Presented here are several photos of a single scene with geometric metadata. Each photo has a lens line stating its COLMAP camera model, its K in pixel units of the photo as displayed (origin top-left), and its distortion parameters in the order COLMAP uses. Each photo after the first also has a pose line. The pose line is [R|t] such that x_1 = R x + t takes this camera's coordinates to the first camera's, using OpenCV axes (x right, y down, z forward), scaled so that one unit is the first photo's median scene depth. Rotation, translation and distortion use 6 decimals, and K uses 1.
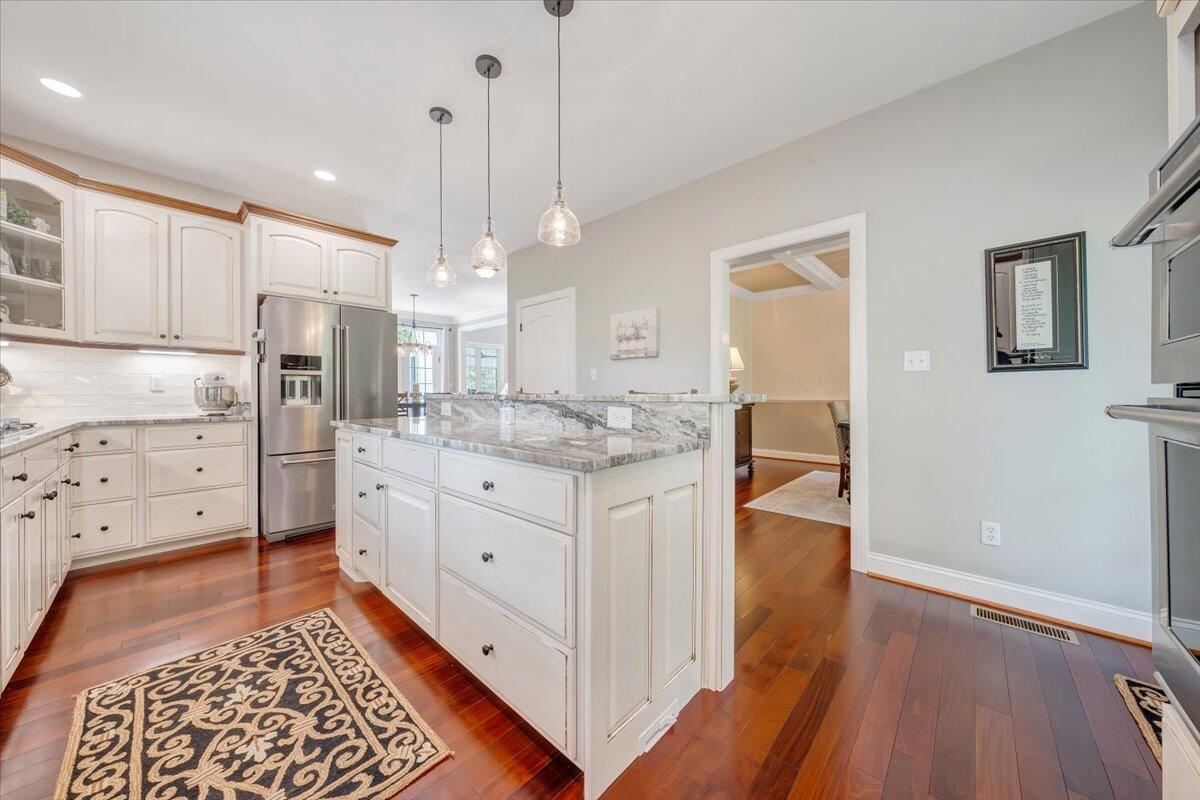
lens RADIAL K [[408.0, 0, 595.2], [0, 408.0, 394.5], [0, 0, 1]] dist [-0.003154, 0.000006]
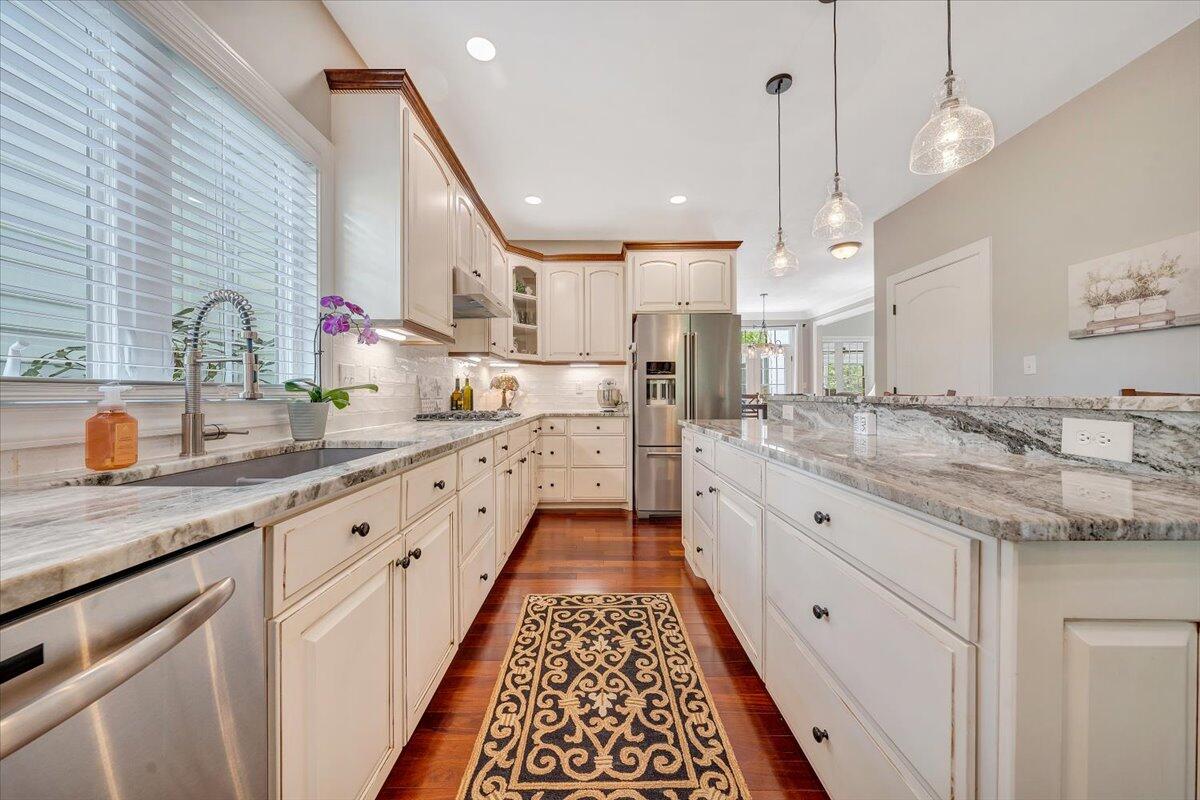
lens RADIAL K [[408.0, 0, 595.2], [0, 408.0, 394.5], [0, 0, 1]] dist [-0.003154, 0.000006]
pose [[0.677910, -0.001092, -0.735144, 0.005292], [-0.000913, 0.999997, -0.002328, -0.001250], [0.735144, 0.002249, 0.677907, 0.134519]]
